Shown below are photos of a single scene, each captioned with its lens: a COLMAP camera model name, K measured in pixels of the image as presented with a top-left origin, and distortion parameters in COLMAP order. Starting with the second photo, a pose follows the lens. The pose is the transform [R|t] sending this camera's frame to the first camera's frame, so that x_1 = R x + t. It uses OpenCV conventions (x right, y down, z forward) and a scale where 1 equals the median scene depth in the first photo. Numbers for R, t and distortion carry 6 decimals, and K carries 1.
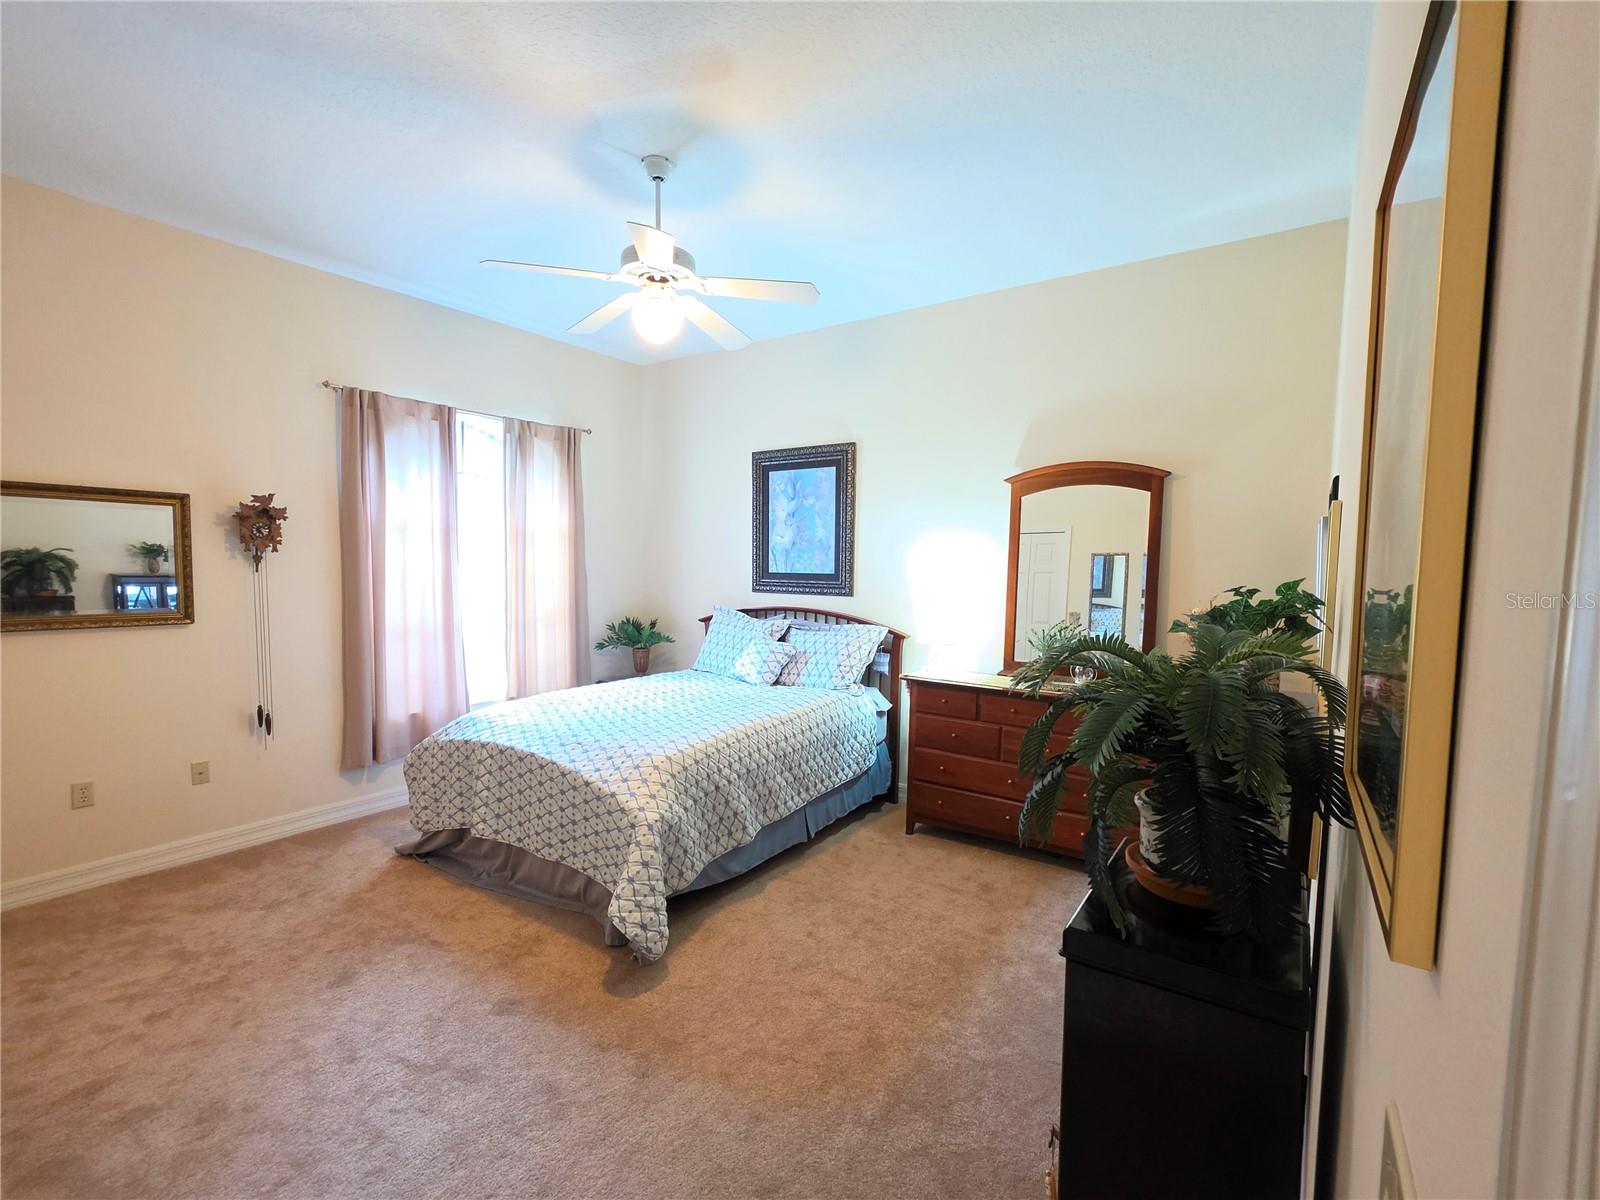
lens RADIAL K [[714.2, 0, 772.2], [0, 714.2, 612.7], [0, 0, 1]] dist [0.000177, 0.001268]
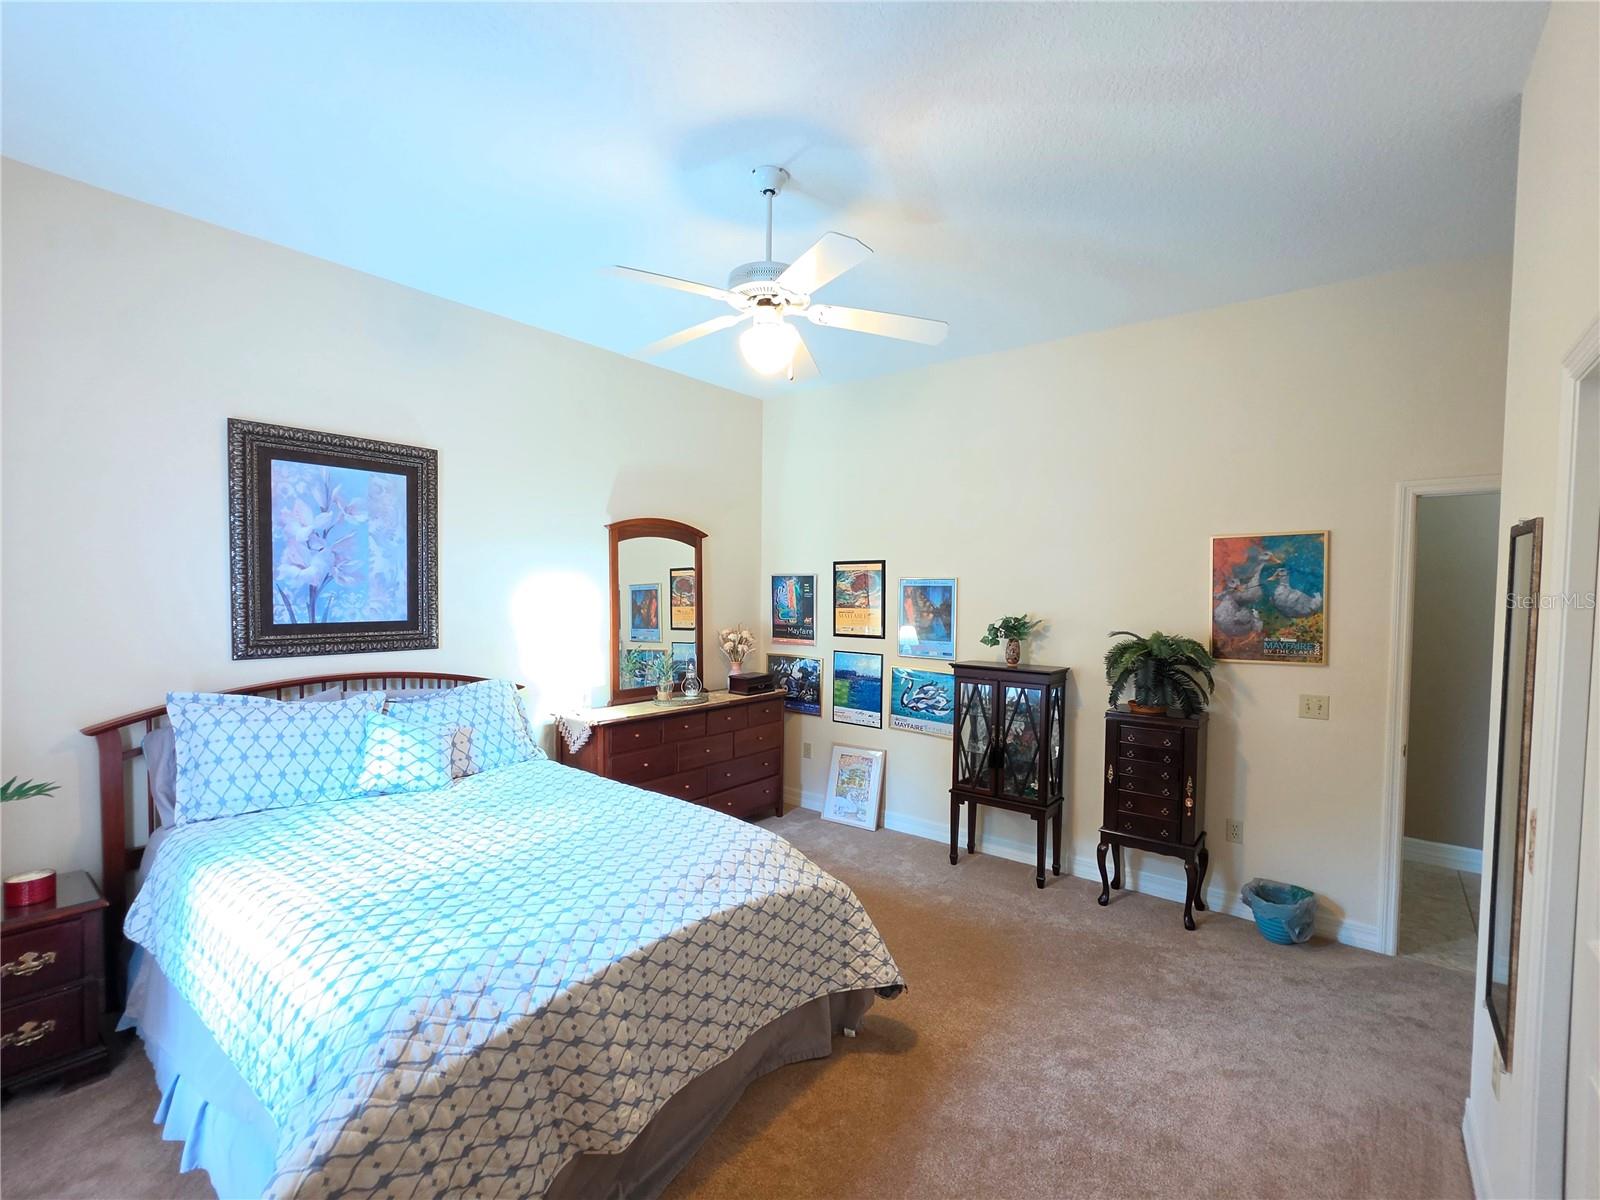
lens RADIAL K [[714.2, 0, 807.2], [0, 714.2, 613.0], [0, 0, 1]] dist [0.000177, 0.001268]
pose [[0.042871, -0.044780, 0.998077, -0.741679], [0.058830, 0.997375, 0.042222, -0.081361], [-0.997347, 0.056906, 0.045393, 0.651581]]
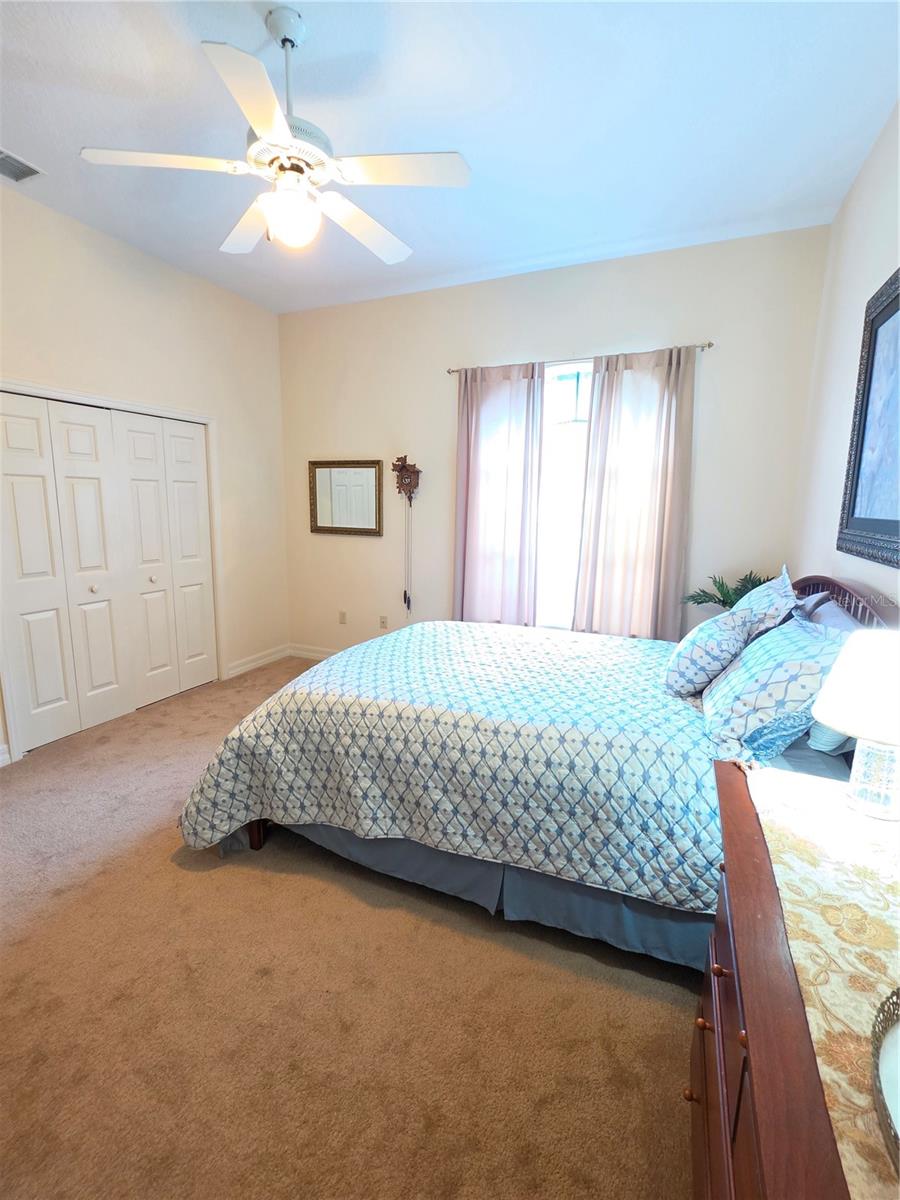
lens RADIAL K [[535.7, 0, 446.5], [0, 535.7, 590.0], [0, 0, 1]] dist [0.000177, 0.001268]
pose [[0.217895, 0.151469, -0.964147, 0.428098], [-0.079020, 0.987378, 0.137260, -0.040364], [0.972768, 0.046279, 0.227114, 0.746865]]
